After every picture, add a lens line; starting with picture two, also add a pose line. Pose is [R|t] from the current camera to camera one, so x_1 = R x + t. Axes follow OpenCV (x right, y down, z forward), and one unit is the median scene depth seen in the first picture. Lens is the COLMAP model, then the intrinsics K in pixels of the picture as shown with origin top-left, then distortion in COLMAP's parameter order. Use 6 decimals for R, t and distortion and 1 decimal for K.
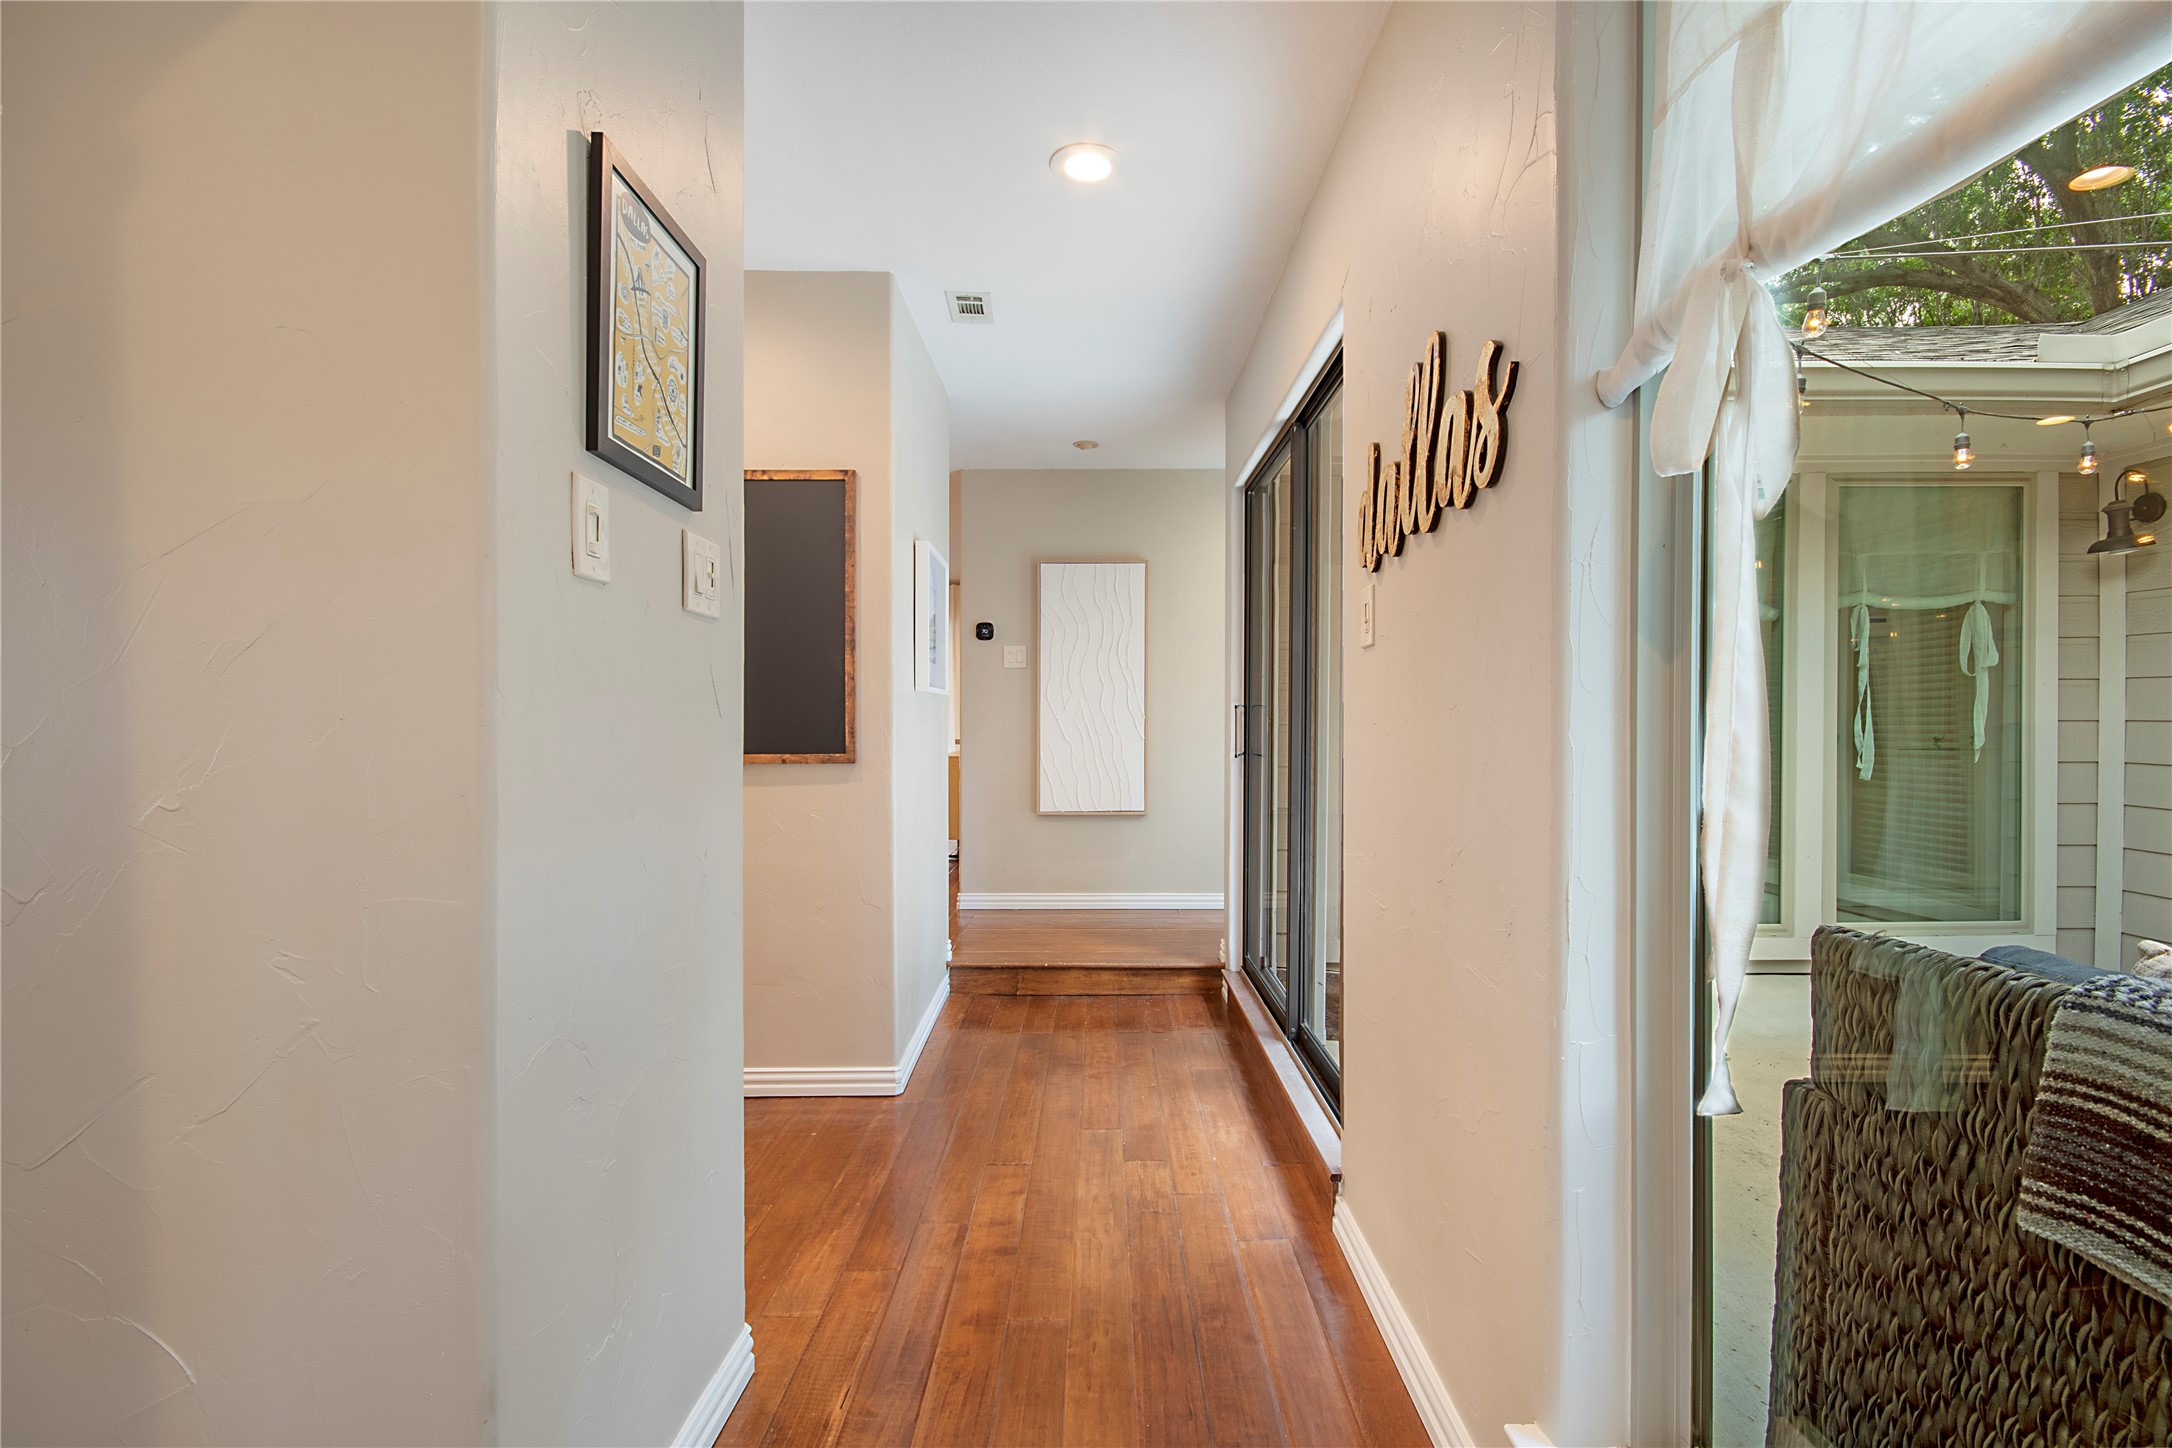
lens RADIAL K [[978.8, 0, 1088.4], [0, 978.8, 727.4], [0, 0, 1]] dist [-0.004974, -0.005529]
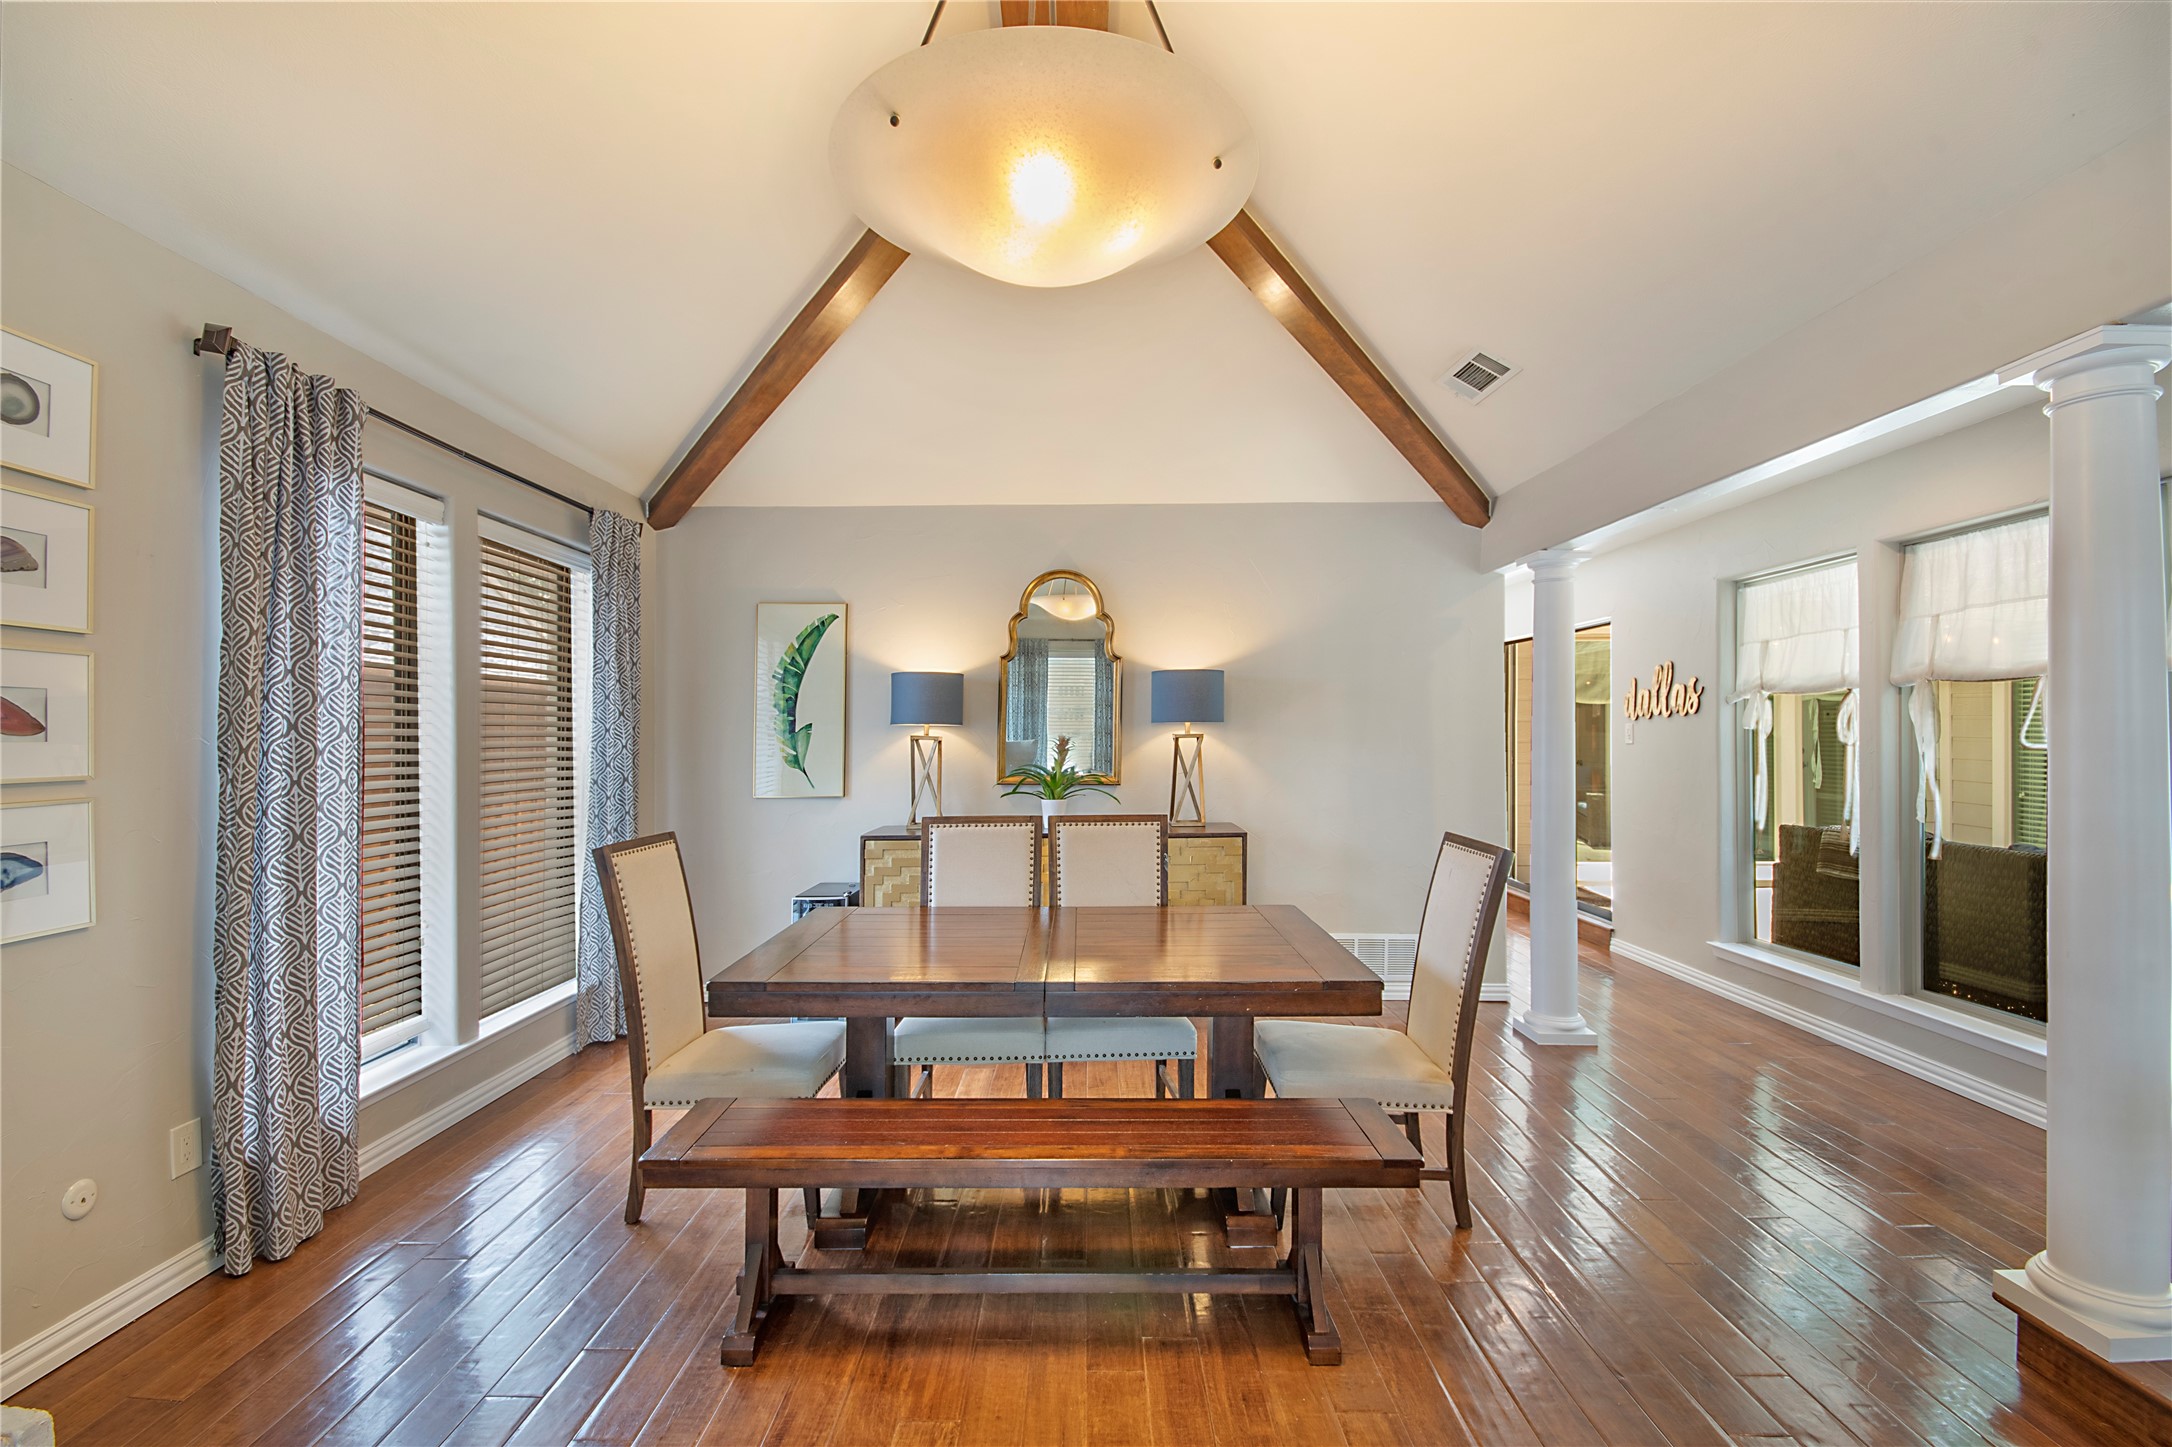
lens RADIAL K [[978.8, 0, 1083.4], [0, 978.8, 729.4], [0, 0, 1]] dist [-0.004974, -0.005529]
pose [[0.999543, -0.004293, 0.029933, -2.598928], [0.004803, 0.999844, -0.016994, -0.153399], [-0.029855, 0.017130, 0.999407, -3.426161]]
